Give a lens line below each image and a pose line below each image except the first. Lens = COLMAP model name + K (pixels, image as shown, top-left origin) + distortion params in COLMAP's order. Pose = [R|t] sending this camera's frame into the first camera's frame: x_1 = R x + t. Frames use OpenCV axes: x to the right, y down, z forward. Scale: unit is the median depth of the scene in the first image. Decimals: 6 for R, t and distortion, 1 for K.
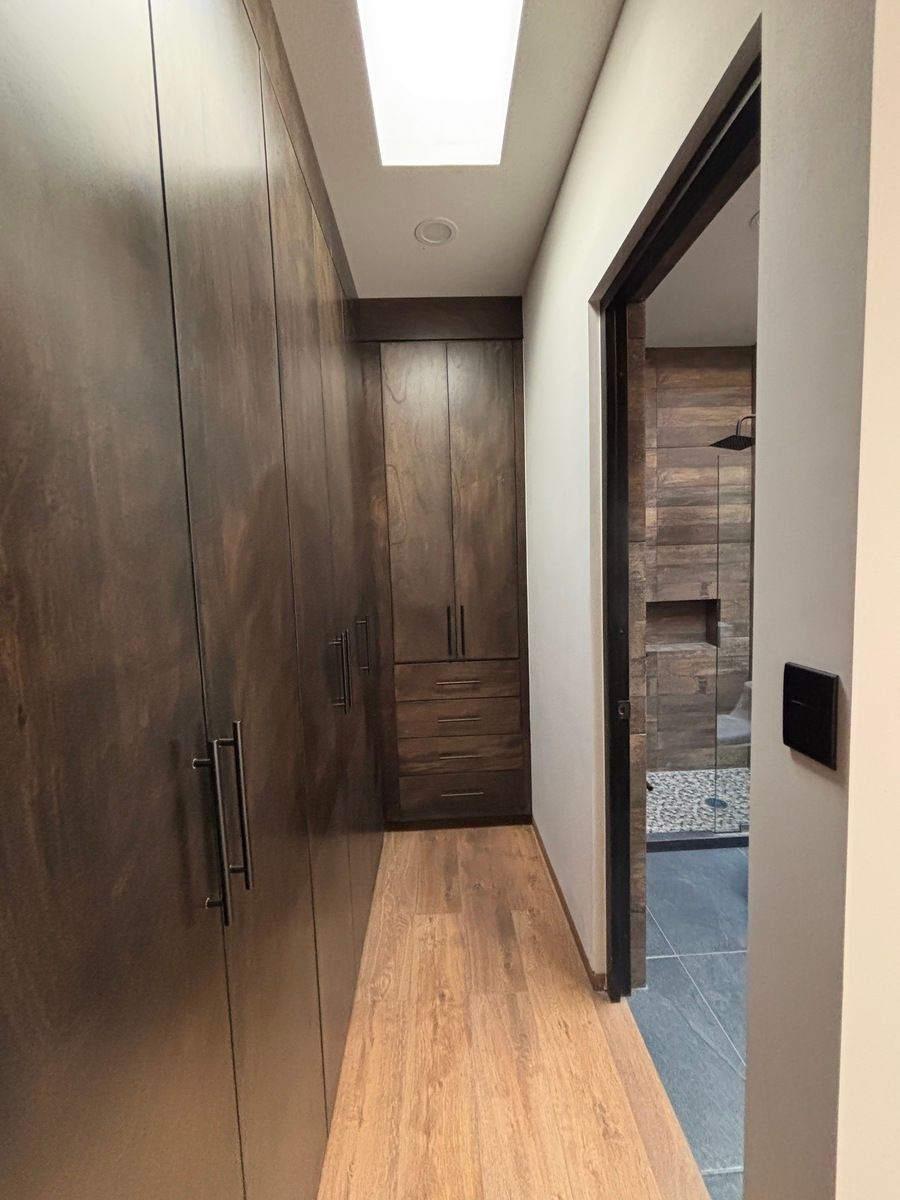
lens RADIAL K [[488.6, 0, 455.8], [0, 488.6, 597.0], [0, 0, 1]] dist [-0.001249, 0.000065]
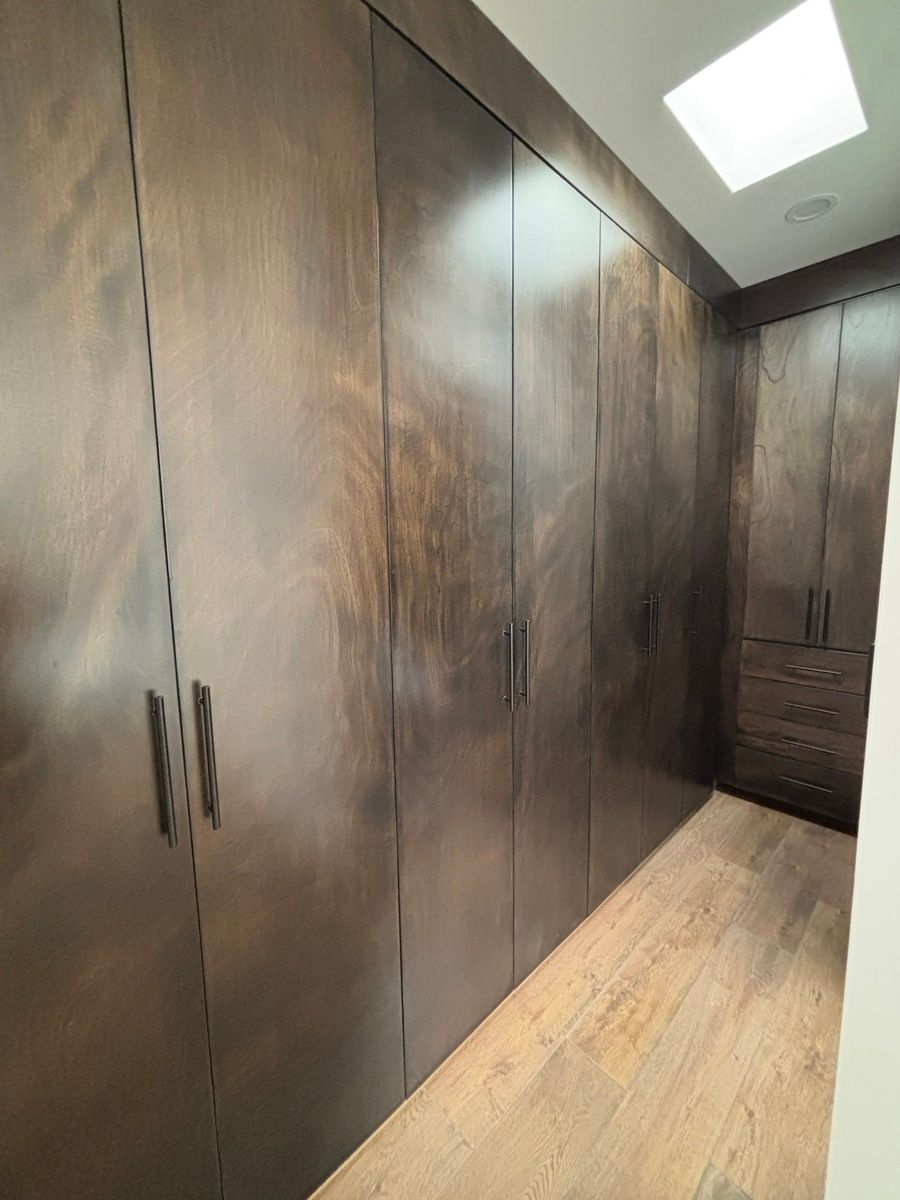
lens RADIAL K [[485.0, 0, 452.0], [0, 485.0, 597.5], [0, 0, 1]] dist [-0.002725, -0.000019]
pose [[0.662505, 0.115451, -0.740107, 0.228494], [-0.070263, 0.993273, 0.092047, -0.001149], [0.745755, -0.008979, 0.666160, -0.159960]]
